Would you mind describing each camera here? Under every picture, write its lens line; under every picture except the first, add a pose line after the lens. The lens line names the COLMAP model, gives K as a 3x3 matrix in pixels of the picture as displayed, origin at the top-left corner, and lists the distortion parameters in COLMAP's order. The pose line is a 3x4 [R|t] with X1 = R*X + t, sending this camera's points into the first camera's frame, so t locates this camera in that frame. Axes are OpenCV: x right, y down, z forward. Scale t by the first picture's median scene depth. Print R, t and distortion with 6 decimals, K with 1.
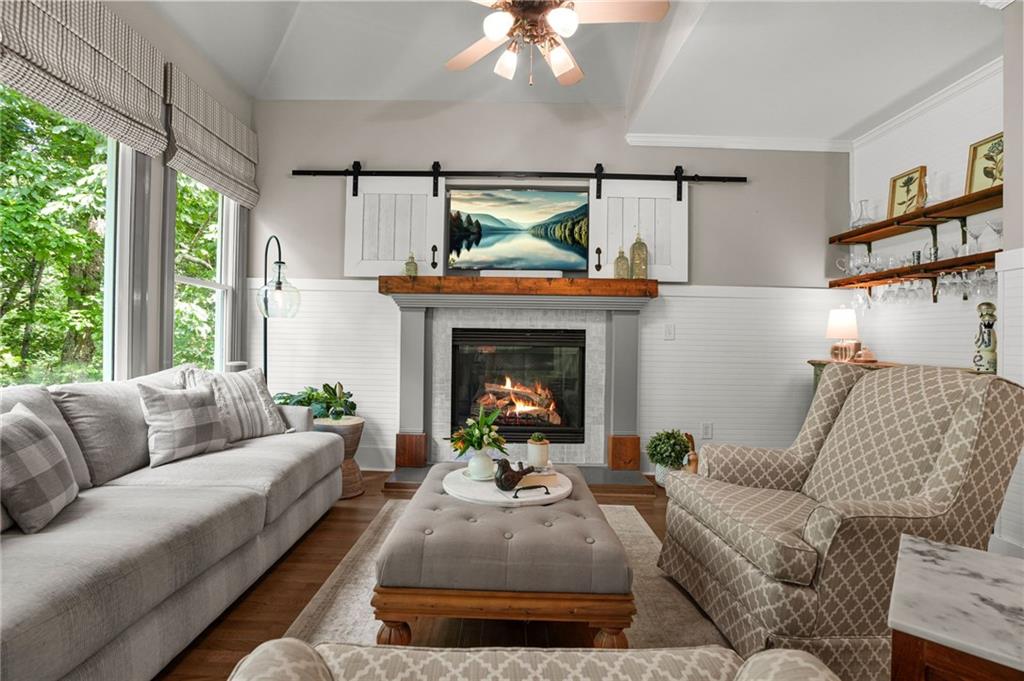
lens RADIAL K [[485.1, 0, 509.6], [0, 485.1, 336.3], [0, 0, 1]] dist [-0.034471, 0.006529]
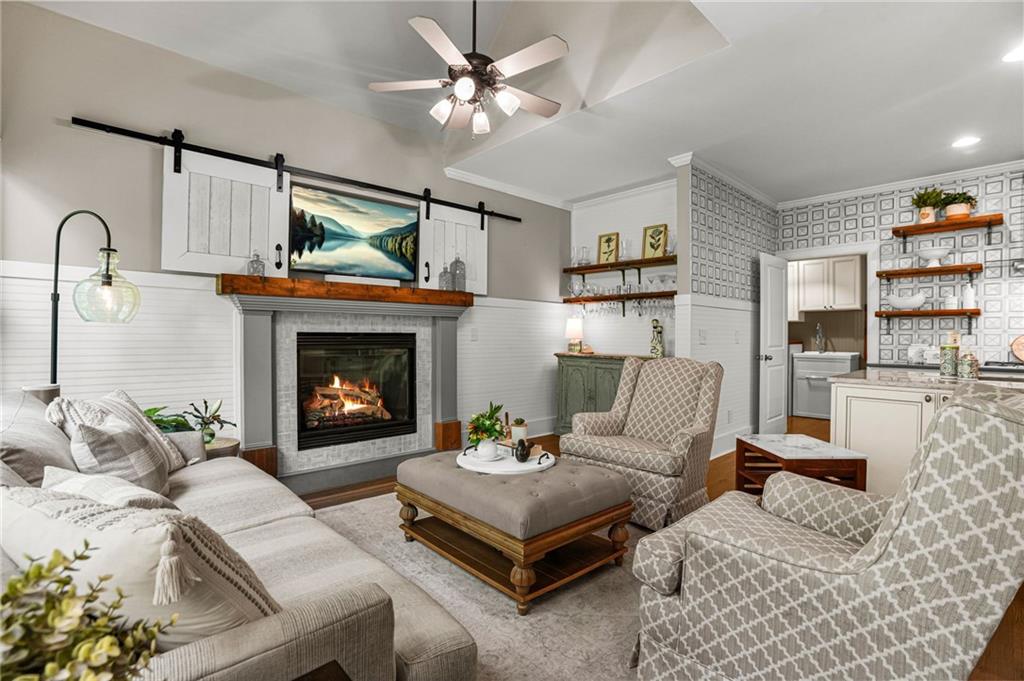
lens RADIAL K [[485.1, 0, 507.2], [0, 485.1, 338.9], [0, 0, 1]] dist [-0.034471, 0.006529]
pose [[0.736757, -0.015529, 0.675979, -0.458475], [-0.002227, 0.999675, 0.025393, -0.029504], [-0.676154, -0.020214, 0.736483, 0.017888]]
